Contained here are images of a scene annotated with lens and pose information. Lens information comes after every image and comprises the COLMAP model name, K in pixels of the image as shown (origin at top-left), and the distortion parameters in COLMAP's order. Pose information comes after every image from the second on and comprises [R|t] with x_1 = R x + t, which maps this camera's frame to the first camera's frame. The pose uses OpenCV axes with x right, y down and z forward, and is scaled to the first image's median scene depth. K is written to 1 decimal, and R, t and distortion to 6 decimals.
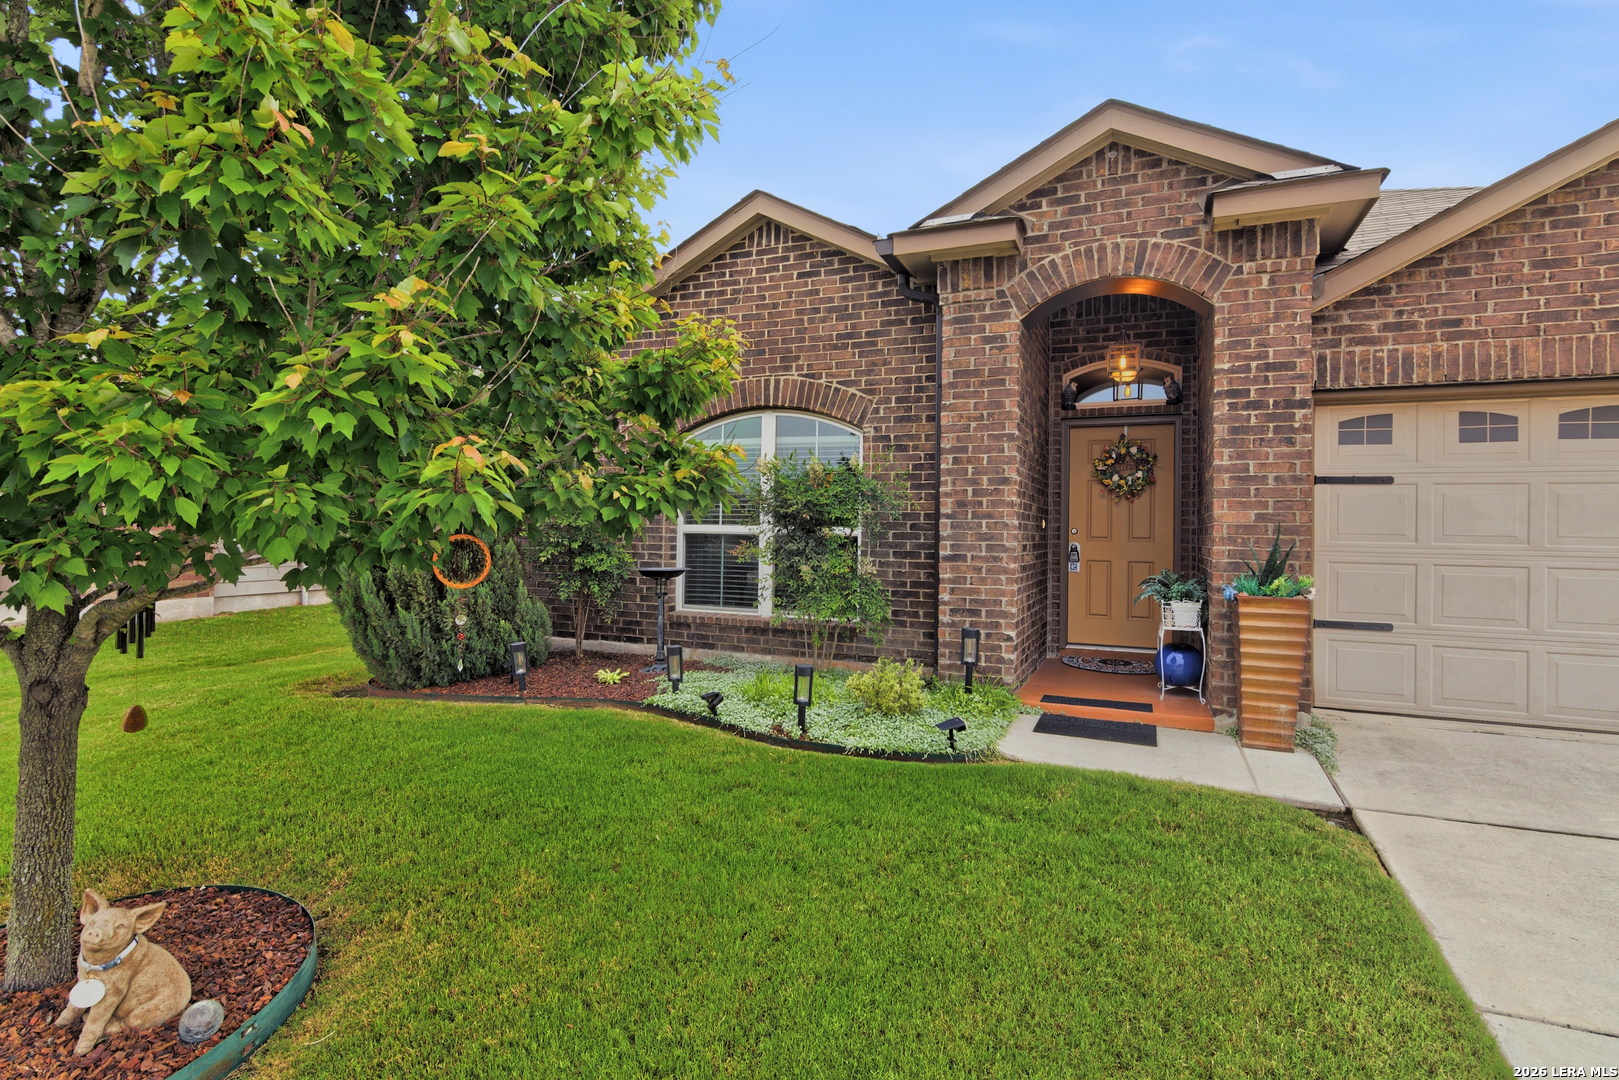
lens RADIAL K [[816.1, 0, 809.5], [0, 816.1, 540.0], [0, 0, 1]] dist [-0.002329, -0.000191]
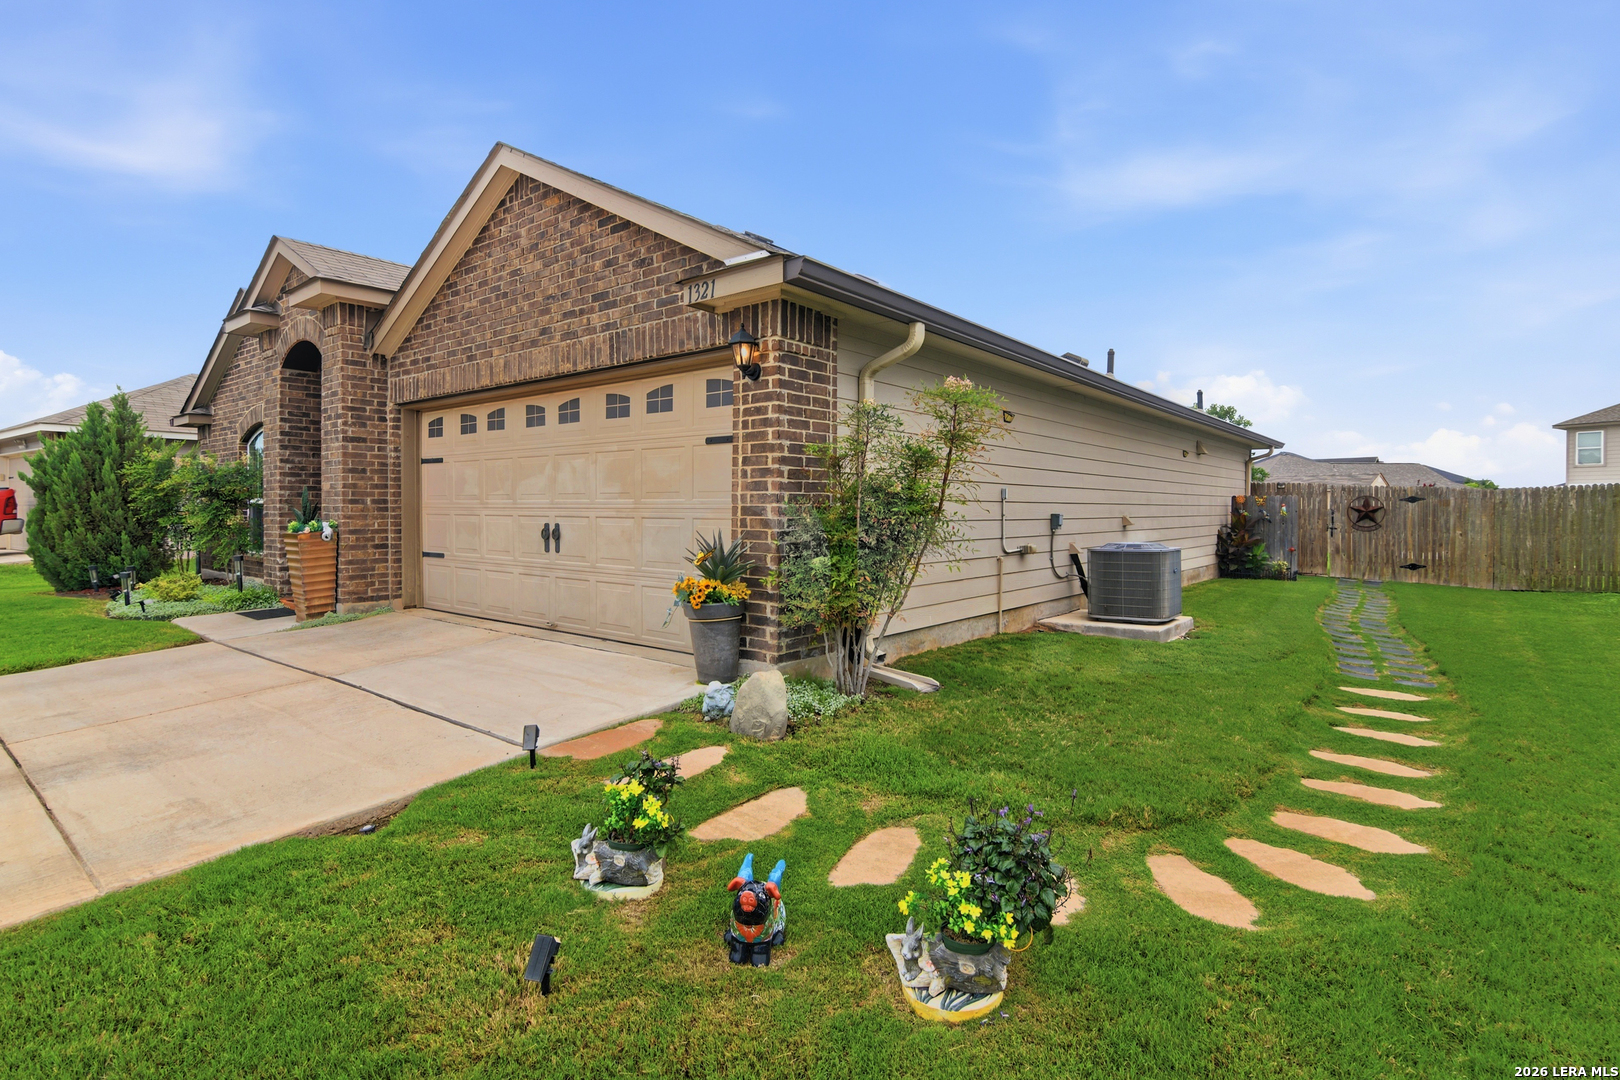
lens RADIAL K [[798.3, 0, 814.0], [0, 798.3, 535.4], [0, 0, 1]] dist [0.006497, -0.000922]
pose [[0.964089, -0.005448, -0.265525, 1.736144], [0.010618, 0.999781, 0.018041, 0.047549], [0.265369, -0.020212, 0.963935, -0.267814]]
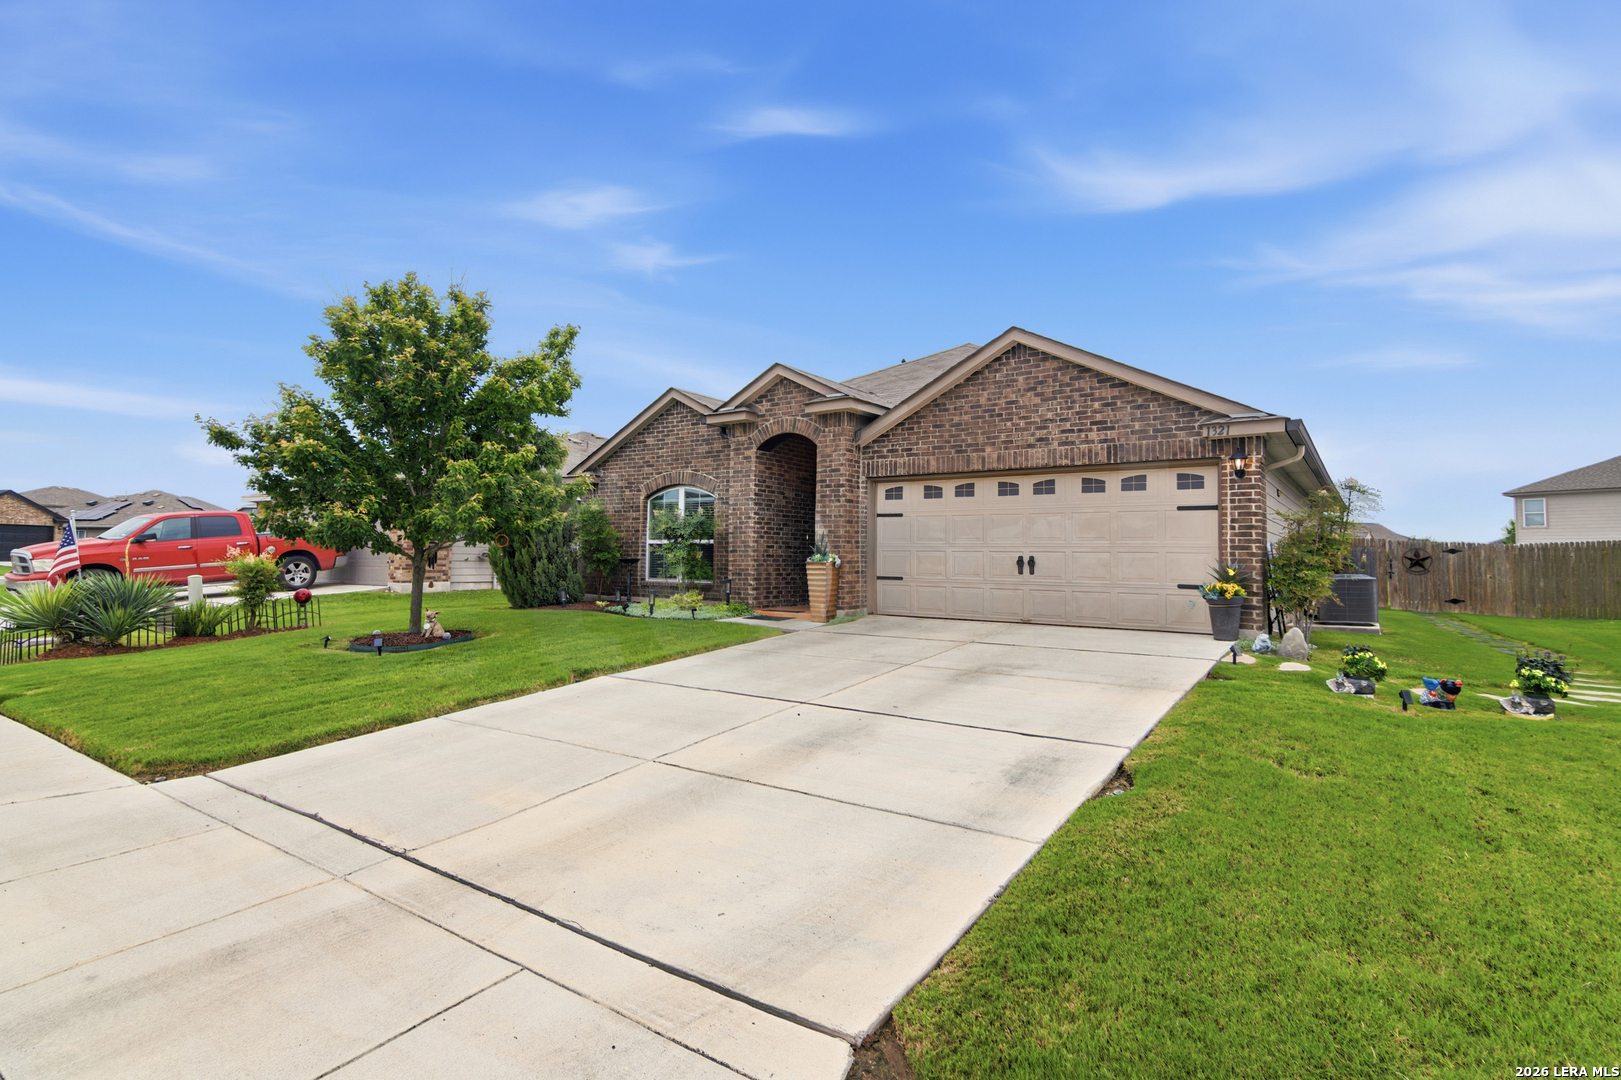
lens RADIAL K [[798.8, 0, 814.5], [0, 798.8, 535.4], [0, 0, 1]] dist [0.006497, -0.000922]
pose [[0.979243, -0.010348, -0.202427, 0.898884], [0.001221, 0.998979, -0.045165, 0.084023], [0.202687, 0.043980, 0.978255, -1.229968]]
